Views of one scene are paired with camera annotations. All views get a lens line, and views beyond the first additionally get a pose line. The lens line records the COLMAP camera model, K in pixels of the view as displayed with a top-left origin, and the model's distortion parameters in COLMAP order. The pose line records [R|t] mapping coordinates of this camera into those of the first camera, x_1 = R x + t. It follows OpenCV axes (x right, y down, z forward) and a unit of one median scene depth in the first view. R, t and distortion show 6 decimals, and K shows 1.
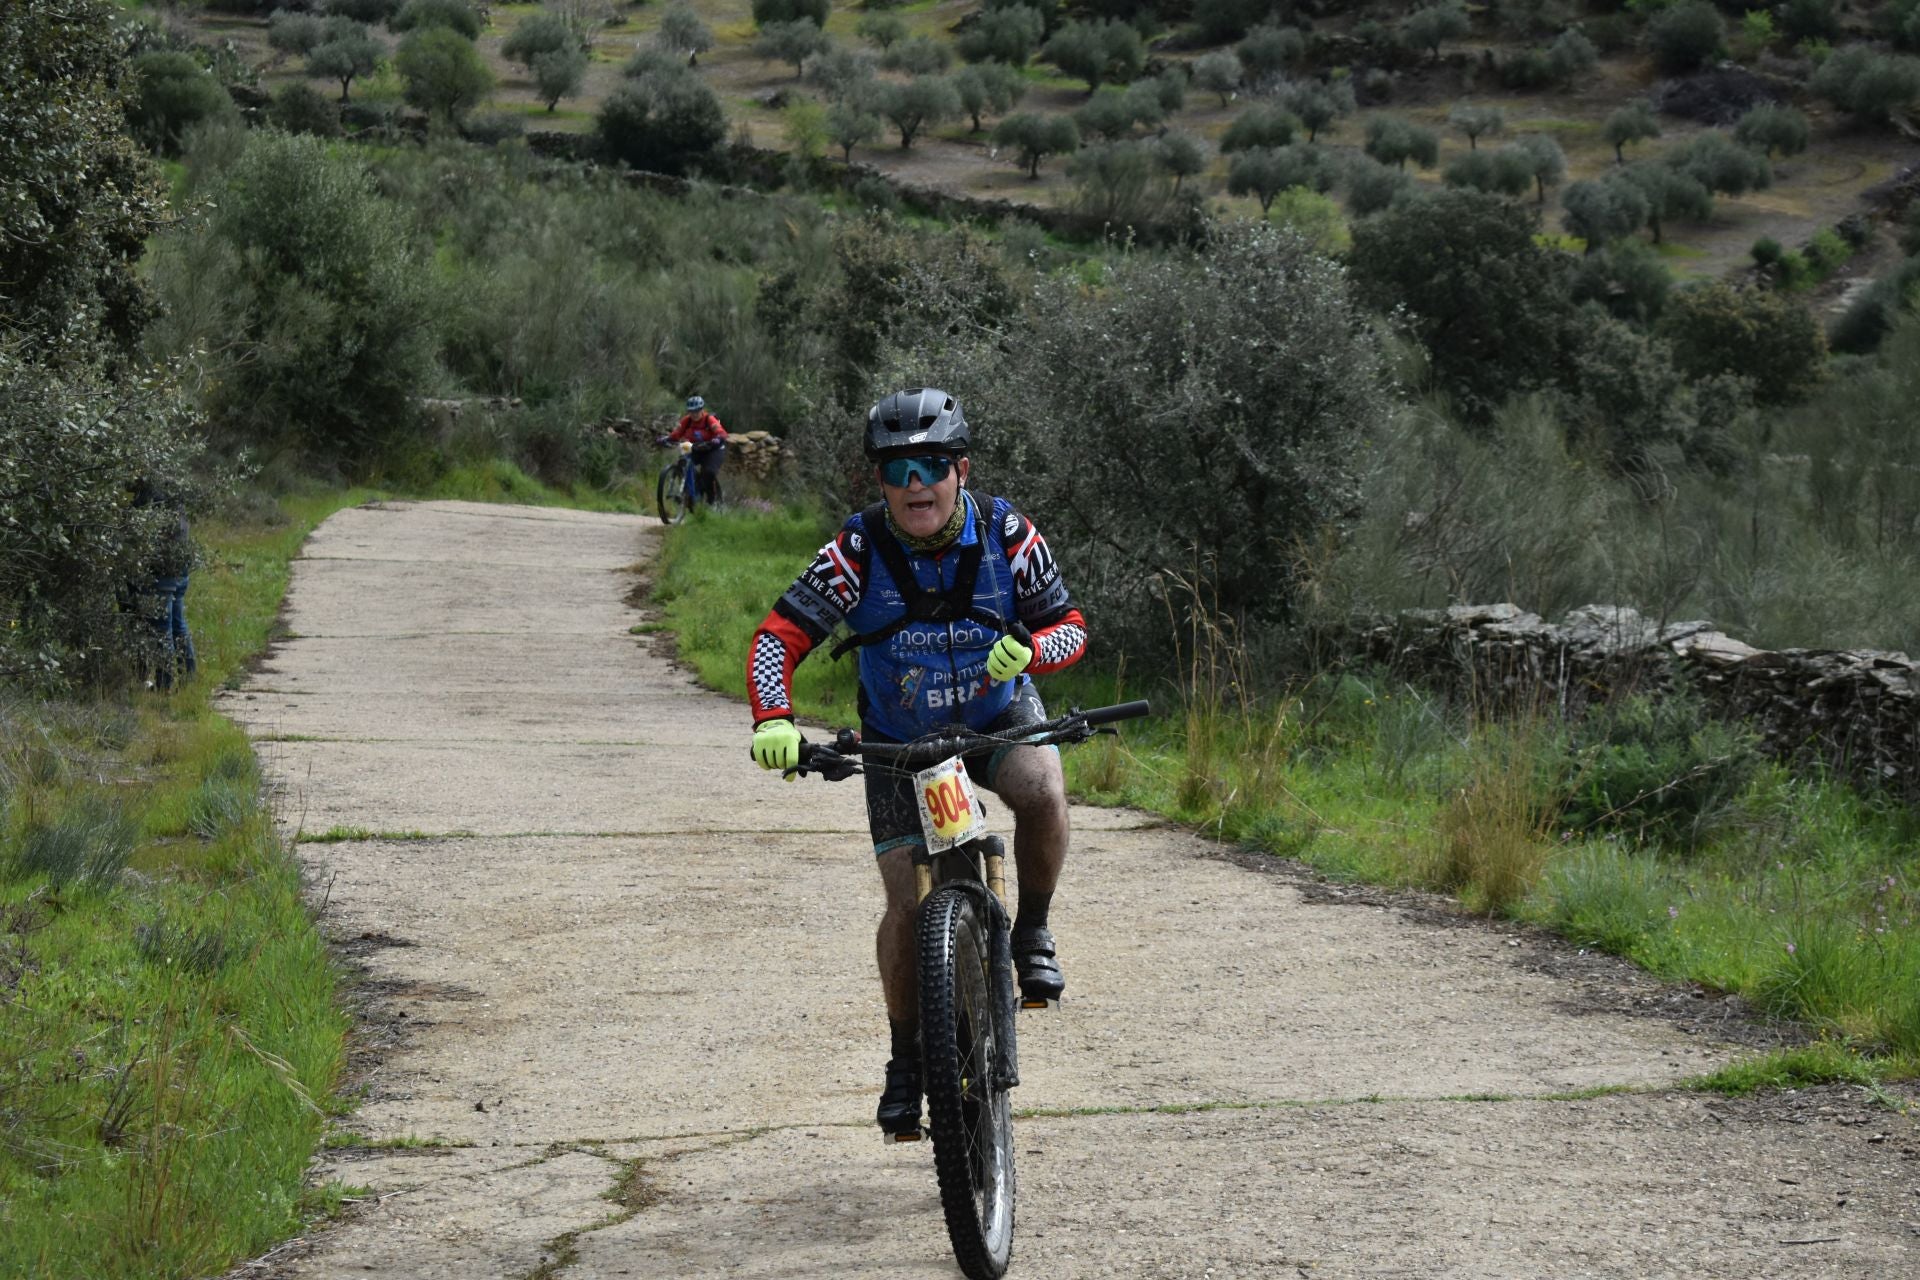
lens RADIAL K [[4395.7, 0, 950.9], [0, 4395.7, 629.7], [0, 0, 1]] dist [-0.035368, 0.000000]
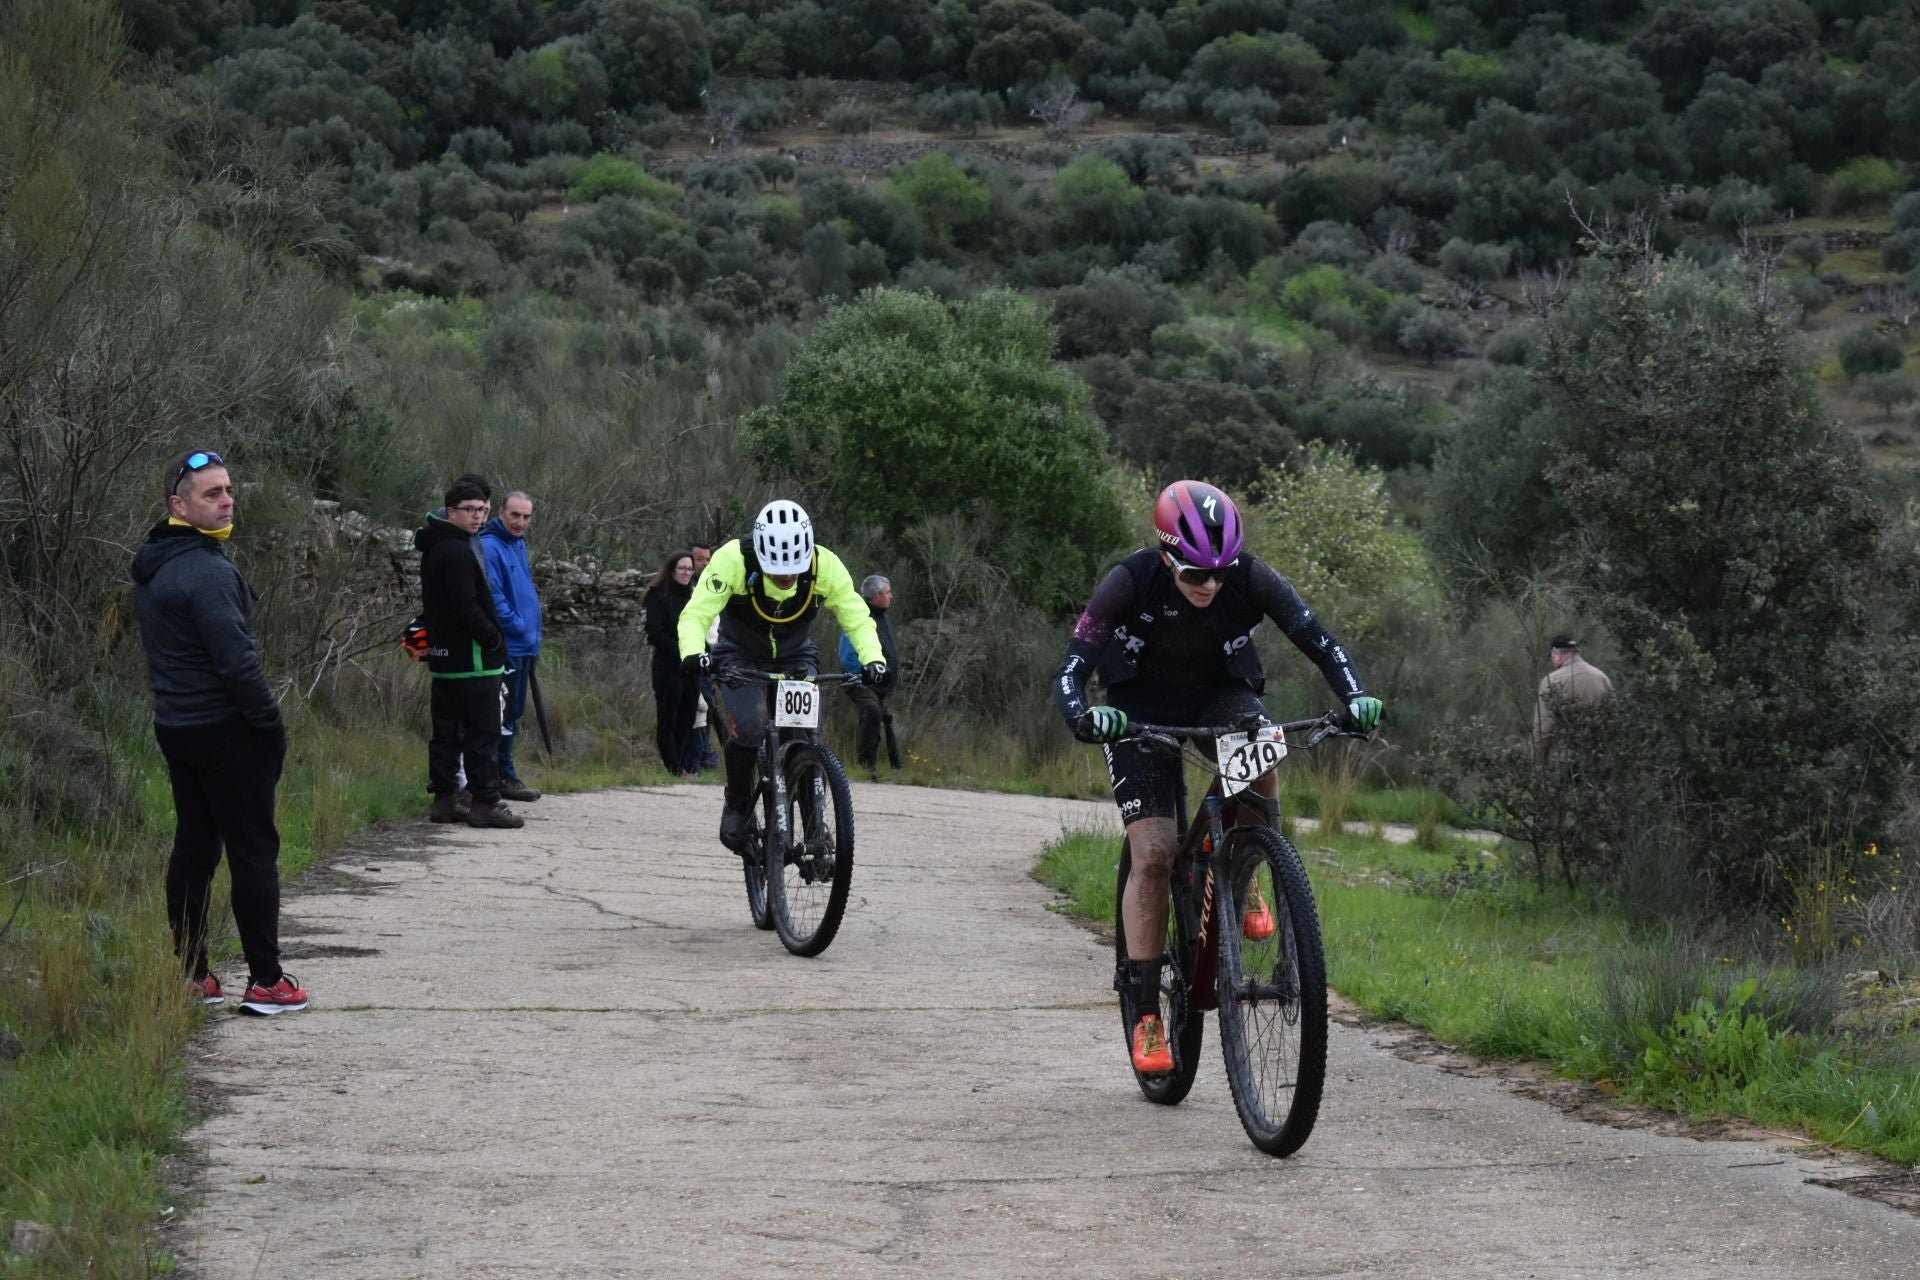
lens RADIAL K [[4395.7, 0, 961.6], [0, 4395.7, 645.5], [0, 0, 1]] dist [-0.035368, 0.000000]
pose [[0.987375, 0.015068, -0.157681, -1.101424], [-0.022619, 0.998676, -0.046200, -0.000504], [0.156776, 0.049183, 0.986409, -2.801170]]
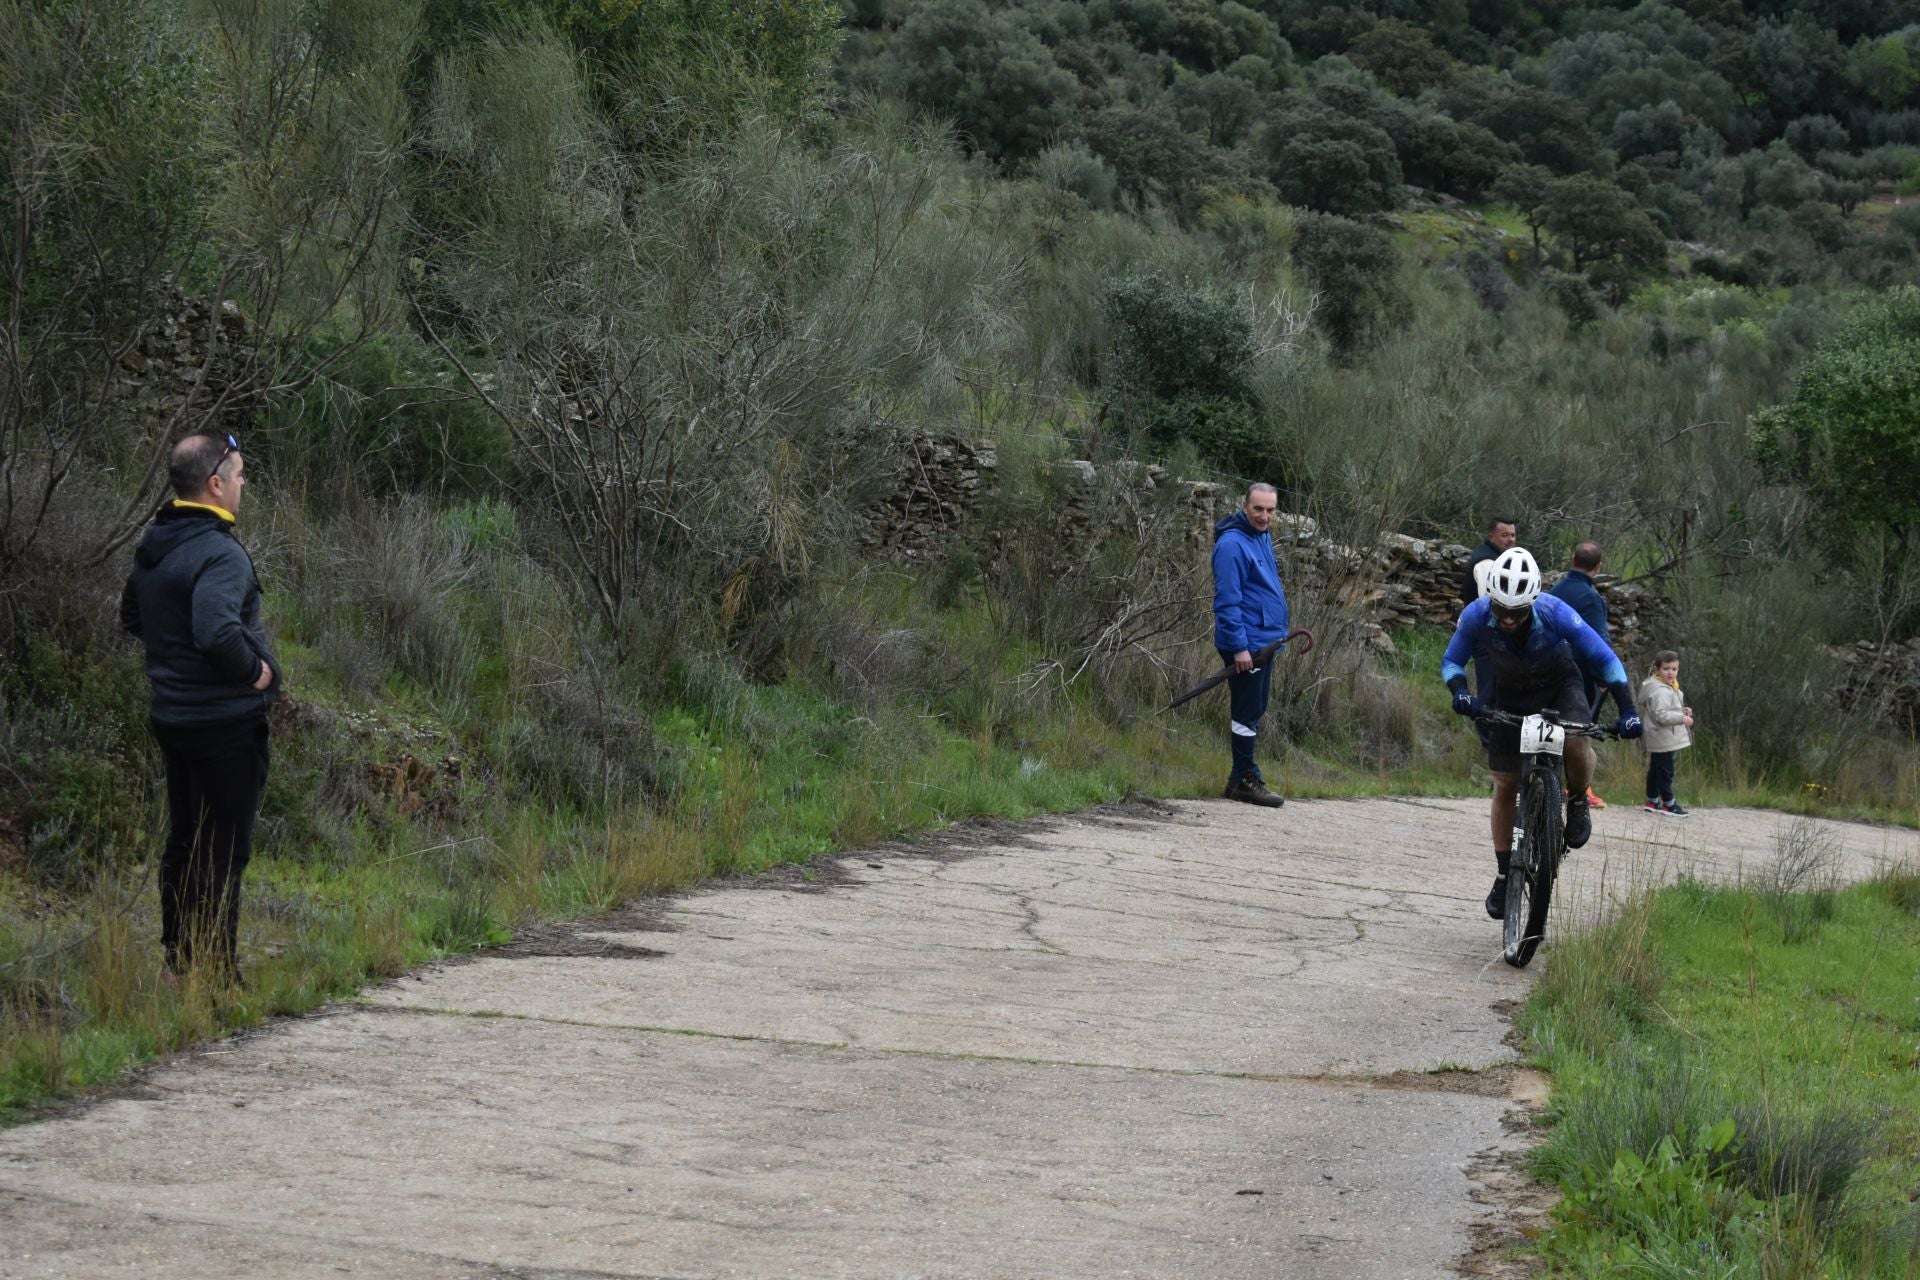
lens RADIAL K [[4395.7, 0, 964.4], [0, 4395.7, 630.5], [0, 0, 1]] dist [-0.035368, 0.000000]
pose [[0.891588, 0.068265, -0.447673, -0.923231], [-0.090575, 0.995479, -0.028589, -0.021151], [0.443698, 0.066037, 0.893740, -2.668897]]
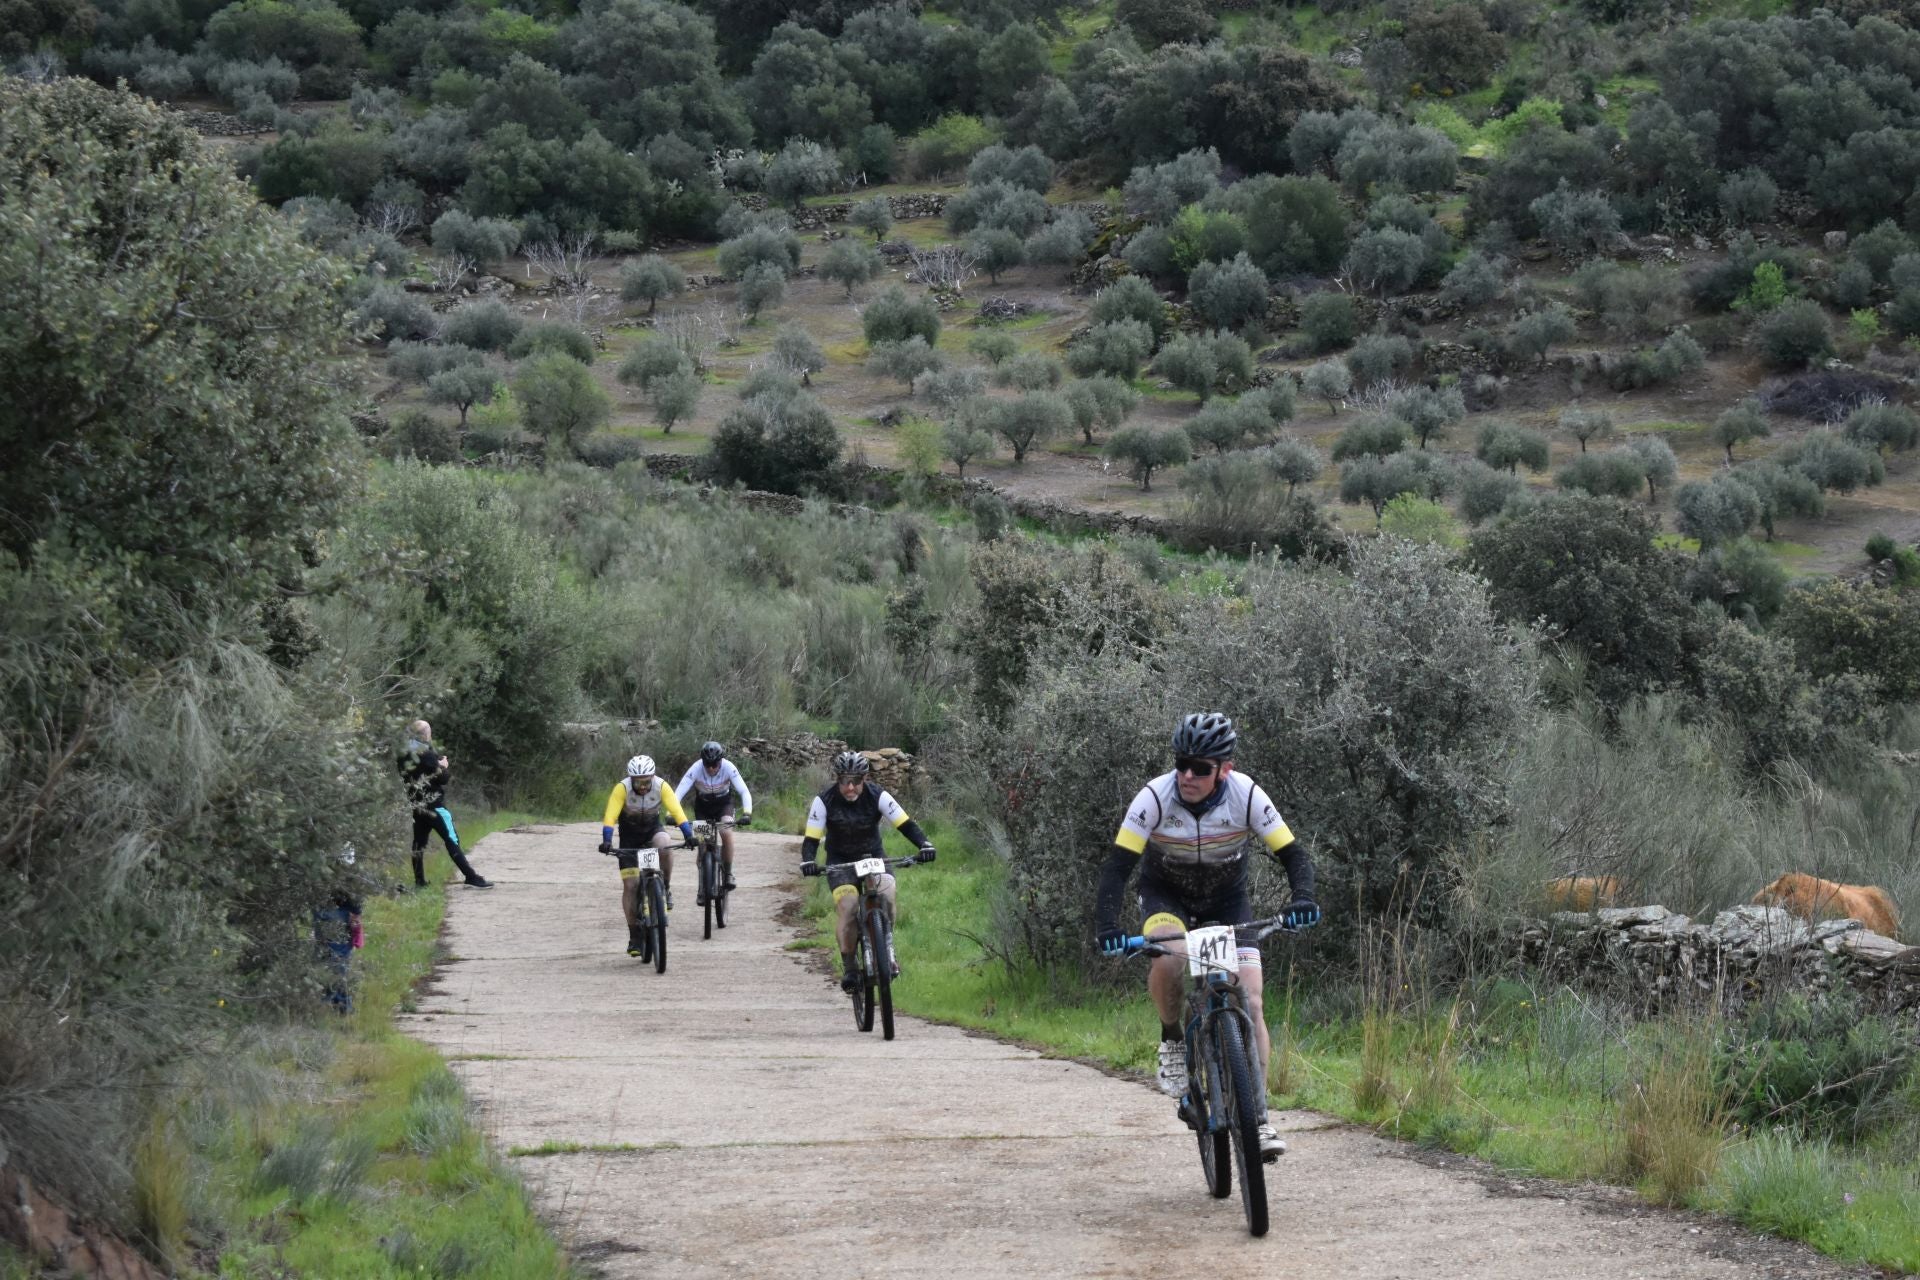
lens RADIAL K [[4395.7, 0, 949.8], [0, 4395.7, 644.3], [0, 0, 1]] dist [-0.035368, 0.000000]
pose [[0.999477, -0.019603, -0.025710, -0.010484], [0.017819, 0.997536, -0.067852, -0.000103], [0.026977, 0.067359, 0.997364, -0.030018]]
